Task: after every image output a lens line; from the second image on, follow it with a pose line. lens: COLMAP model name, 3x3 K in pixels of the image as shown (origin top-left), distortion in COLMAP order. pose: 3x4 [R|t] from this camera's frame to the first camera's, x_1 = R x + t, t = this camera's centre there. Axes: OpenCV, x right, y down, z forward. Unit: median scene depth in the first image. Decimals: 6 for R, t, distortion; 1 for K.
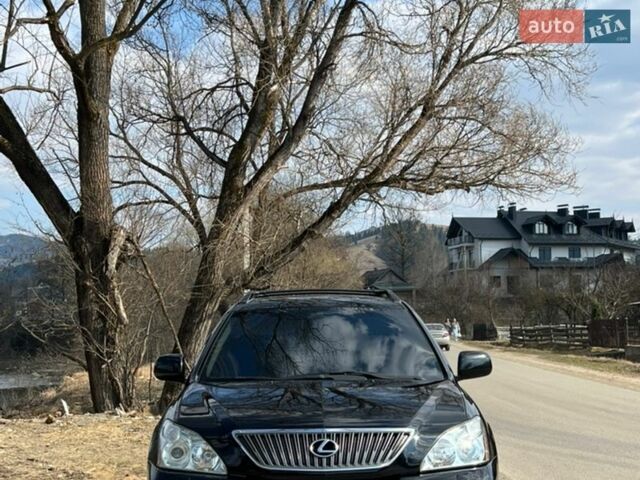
lens RADIAL K [[994.7, 0, 321.7], [0, 994.7, 250.4], [0, 0, 1]] dist [0.121757, -0.054175]
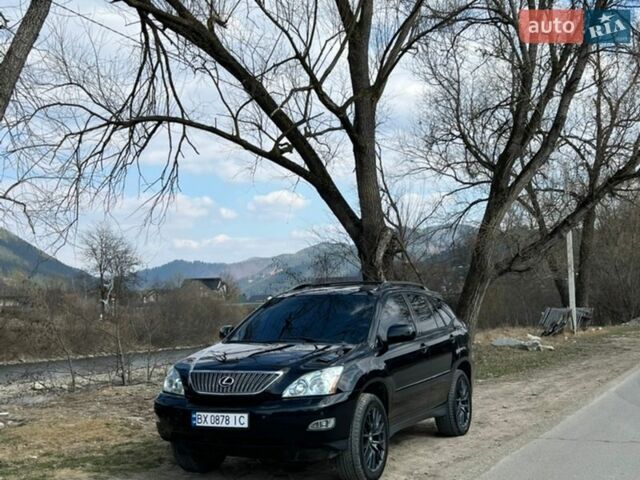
lens RADIAL K [[852.2, 0, 317.2], [0, 852.2, 248.5], [0, 0, 1]] dist [0.165891, -0.563028]
pose [[0.896743, -0.036563, -0.441040, 0.176536], [0.044502, 0.998980, 0.007667, -0.007689], [0.440309, -0.026503, 0.897455, -0.054123]]
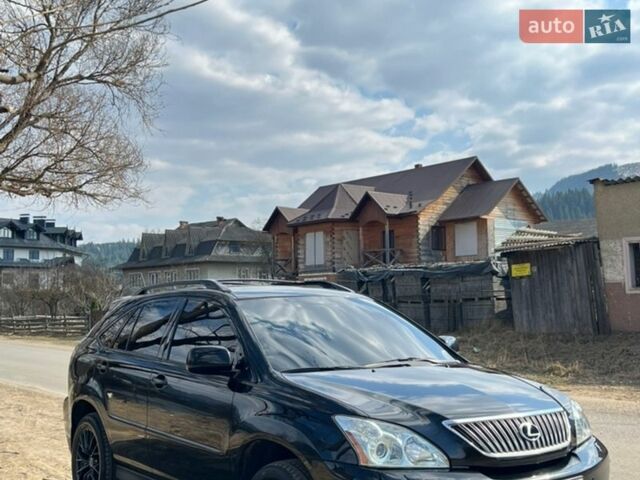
lens RADIAL K [[799.8, 0, 320.0], [0, 799.8, 240.0], [0, 0, 1]] dist [0.163280, -0.491188]
pose [[0.815356, 0.051040, 0.576705, -0.147560], [-0.040153, 0.998693, -0.031618, 0.007721], [-0.577565, 0.002624, 0.816340, 0.097578]]
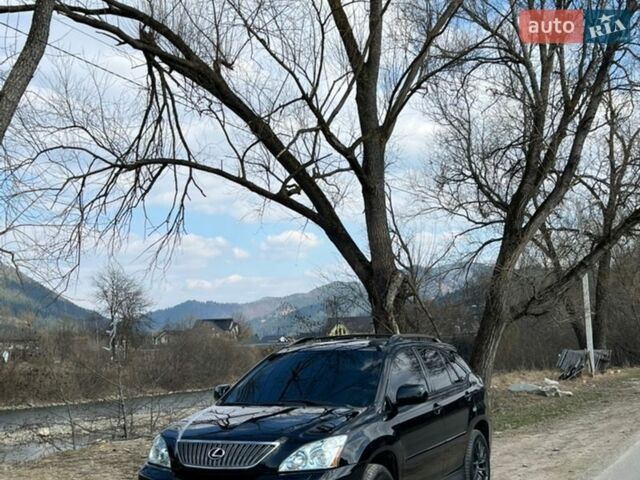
lens RADIAL K [[850.7, 0, 320.0], [0, 850.7, 240.0], [0, 0, 1]] dist [0.179733, -0.639988]
pose [[0.891277, -0.066863, -0.448503, 0.167574], [0.050331, 0.997545, -0.048695, -0.012678], [0.450657, 0.020827, 0.892454, -0.025182]]
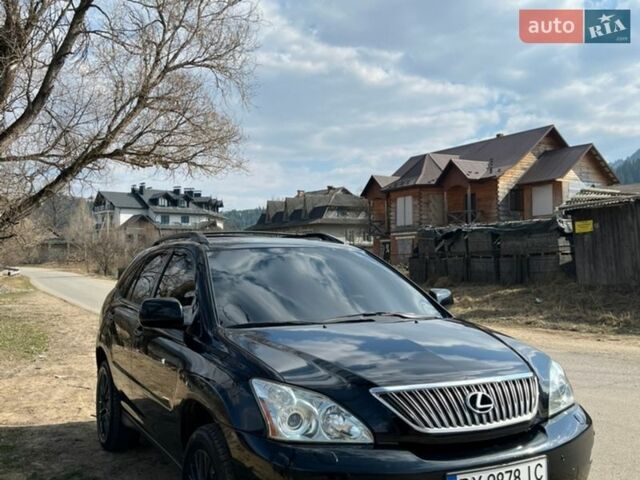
lens RADIAL K [[671.4, 0, 319.8], [0, 671.4, 252.2], [0, 0, 1]] dist [0.115670, -0.283463]
pose [[0.893722, 0.009558, 0.448519, -0.086323], [-0.031969, 0.998588, 0.042423, 0.010112], [-0.447480, -0.052253, 0.892766, 0.119444]]
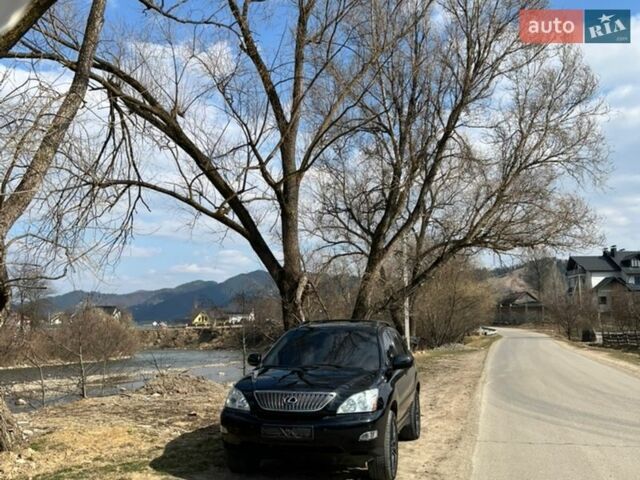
lens RADIAL K [[641.2, 0, 317.1], [0, 641.2, 225.8], [0, 0, 1]] dist [0.017912, -0.004586]
pose [[0.965891, -0.027924, -0.257440, 0.093602], [0.006853, 0.996577, -0.082383, -0.013819], [0.258859, 0.077809, 0.962776, -0.076170]]
